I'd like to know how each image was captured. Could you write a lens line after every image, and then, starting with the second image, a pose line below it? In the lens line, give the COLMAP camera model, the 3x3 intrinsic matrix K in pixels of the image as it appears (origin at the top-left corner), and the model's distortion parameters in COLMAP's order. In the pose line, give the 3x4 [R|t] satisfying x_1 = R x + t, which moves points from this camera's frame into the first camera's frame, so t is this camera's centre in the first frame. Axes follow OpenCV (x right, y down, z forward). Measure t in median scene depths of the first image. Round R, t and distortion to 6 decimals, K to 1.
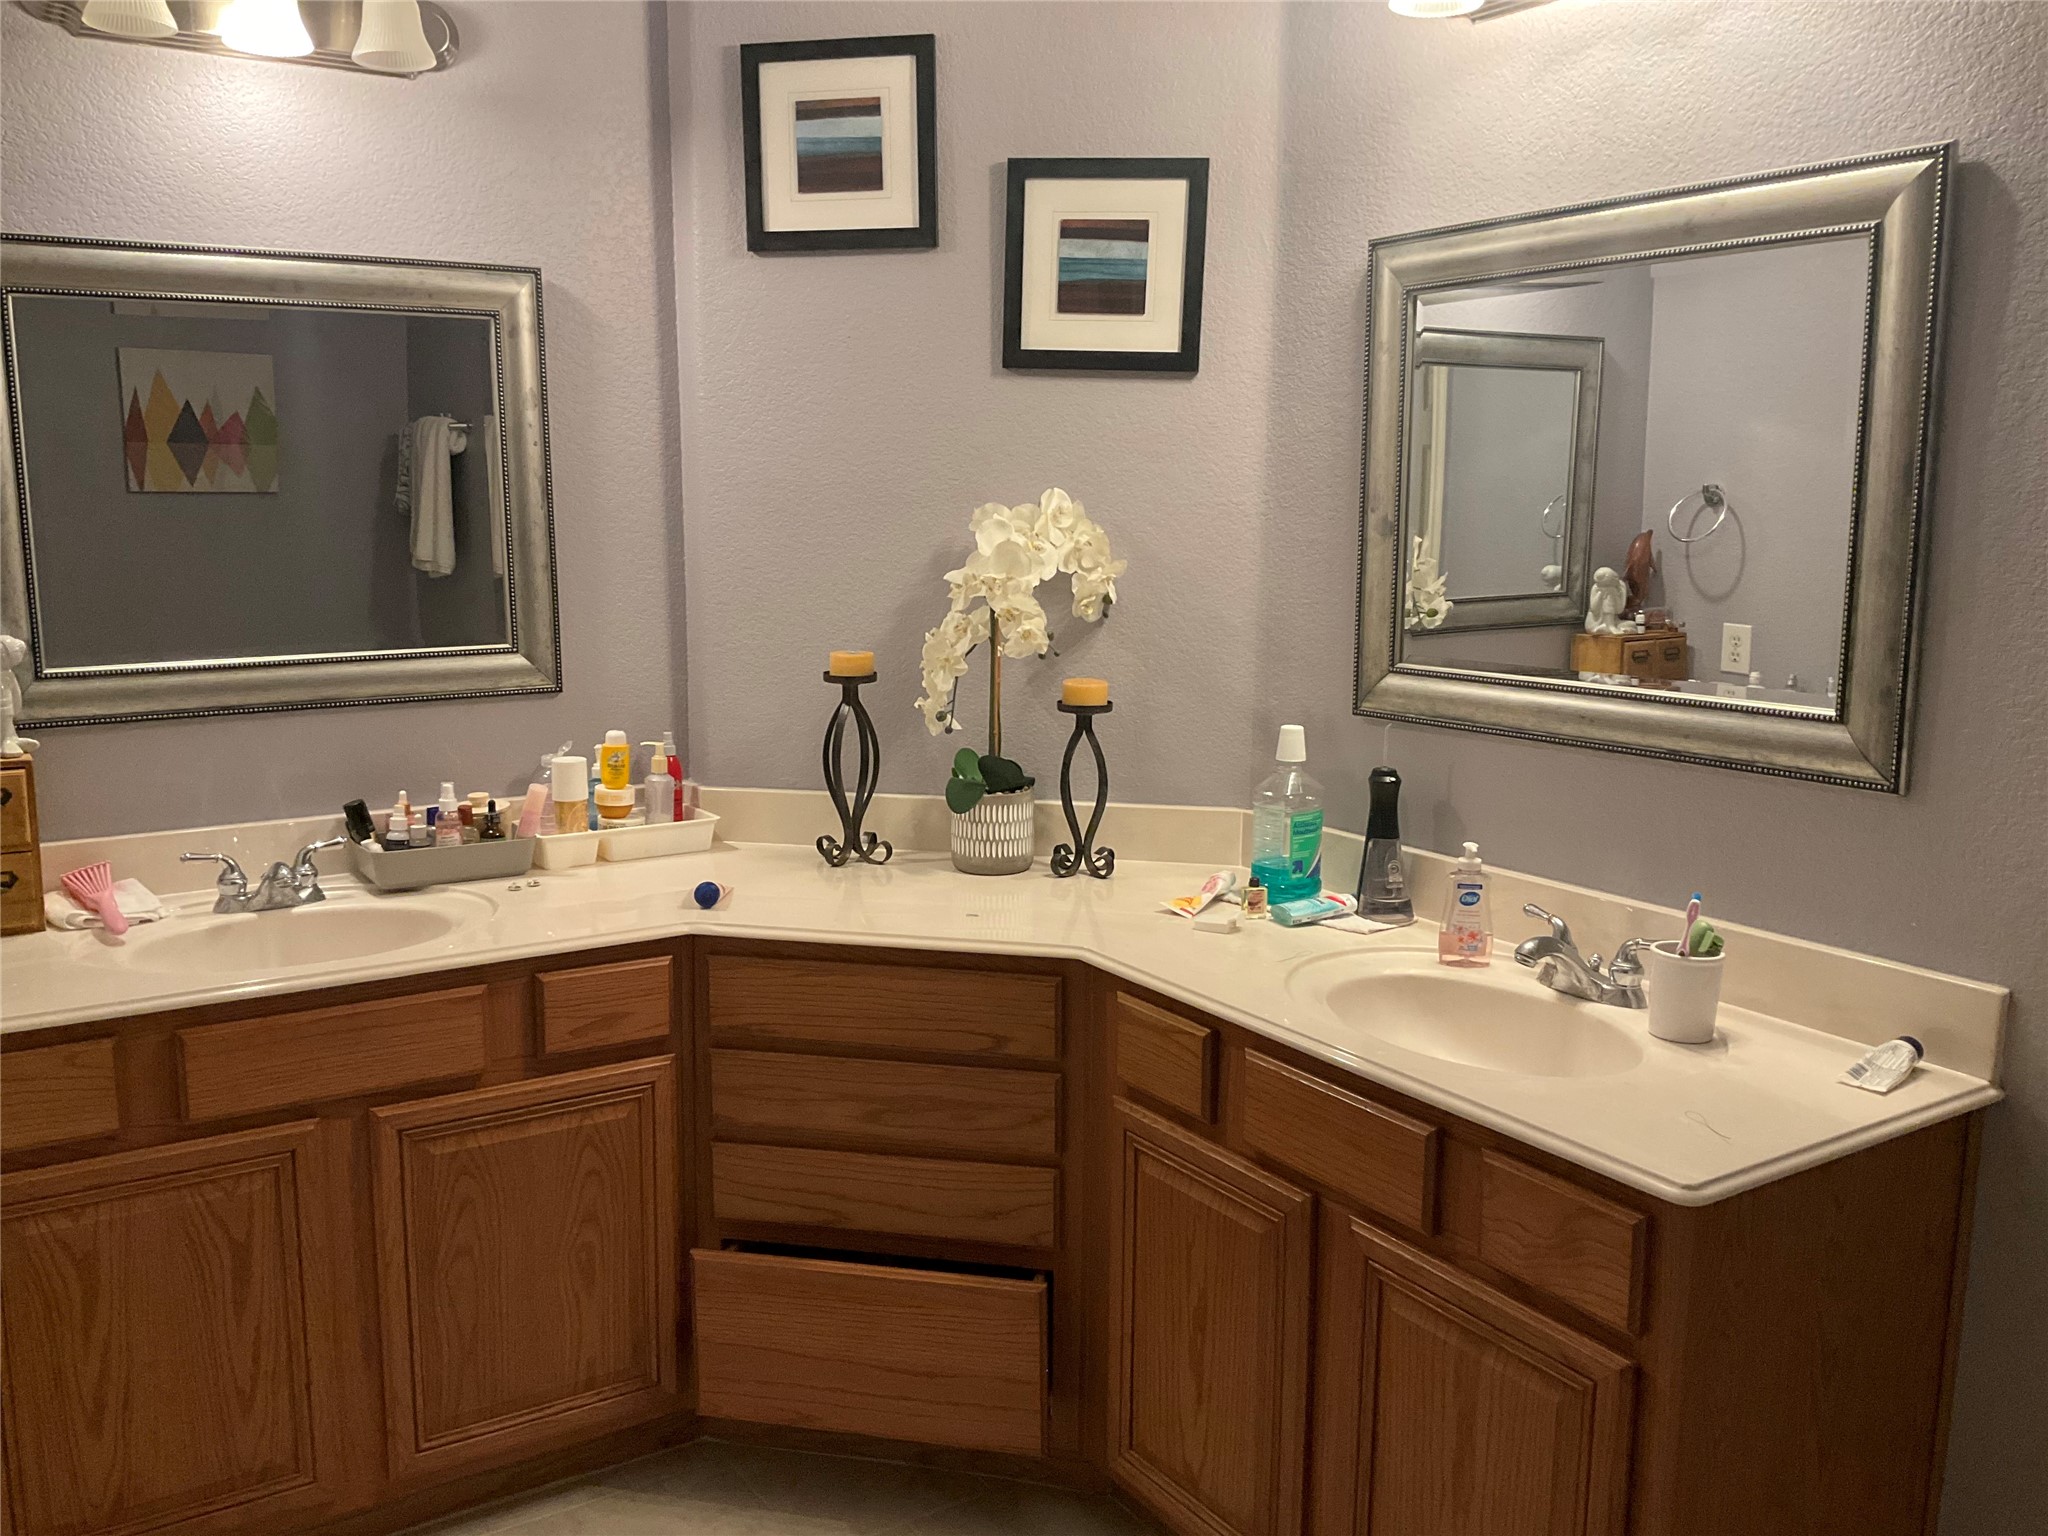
lens RADIAL K [[1696.4, 0, 1018.8], [0, 1696.4, 775.2], [0, 0, 1]] dist [0.084733, -0.155570]
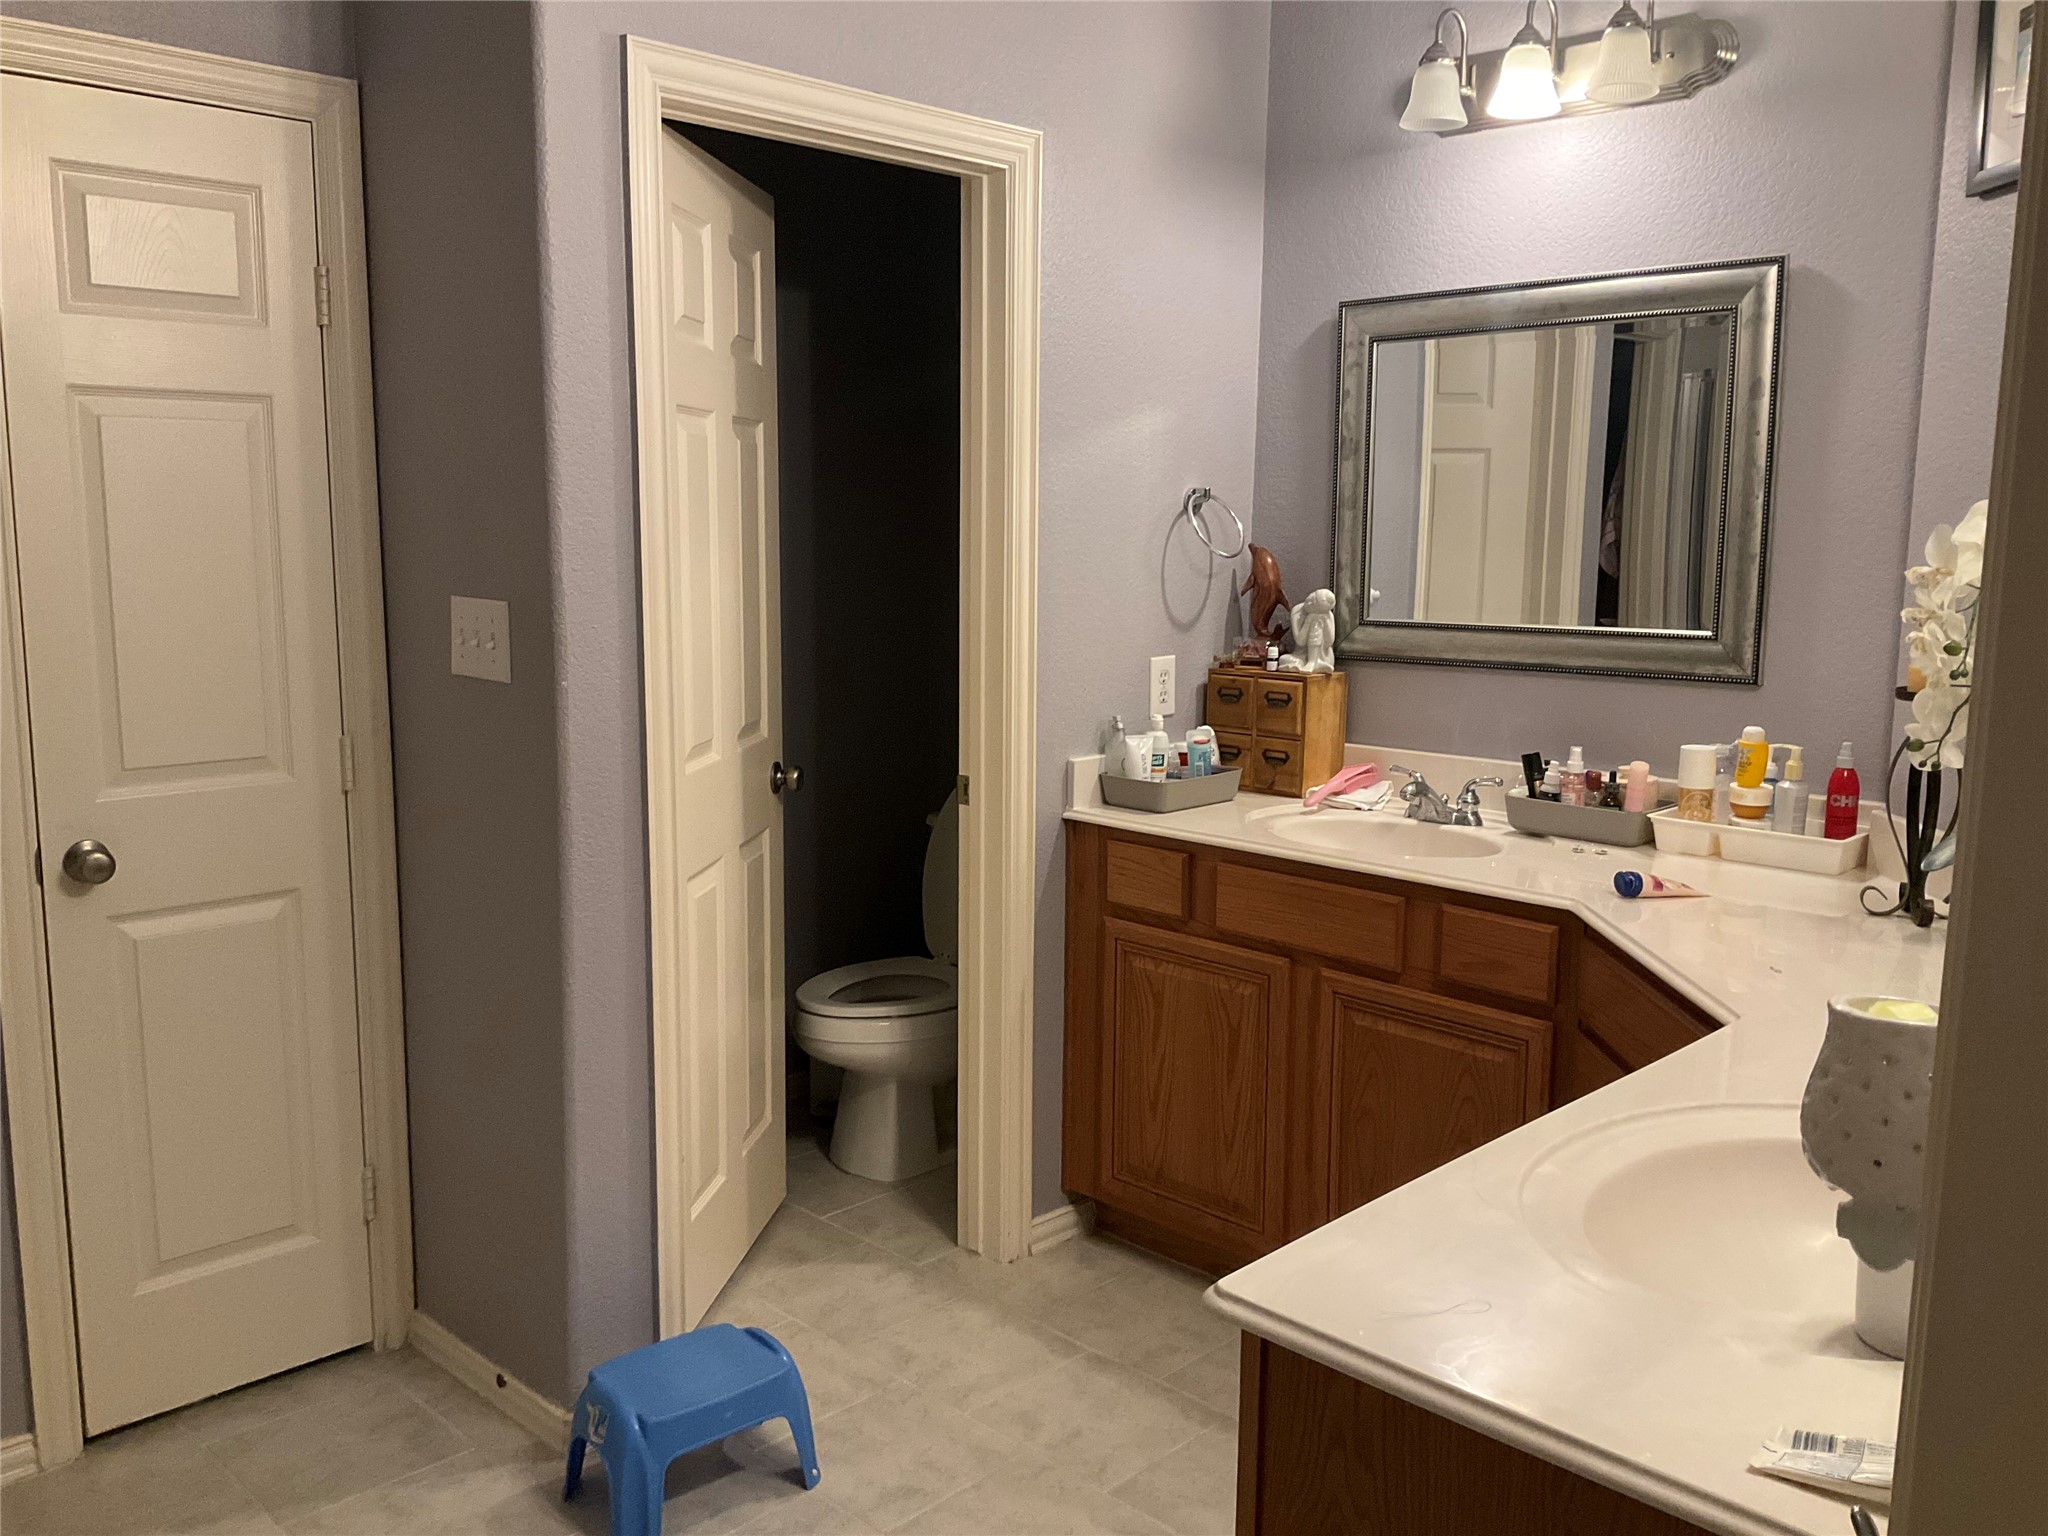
lens RADIAL K [[1696.4, 0, 1020.1], [0, 1696.4, 759.6], [0, 0, 1]] dist [0.084733, -0.155570]
pose [[0.187117, 0.132970, -0.973297, 0.726217], [-0.164665, 0.981023, 0.102368, -0.044726], [0.968438, 0.141113, 0.205462, 0.463871]]
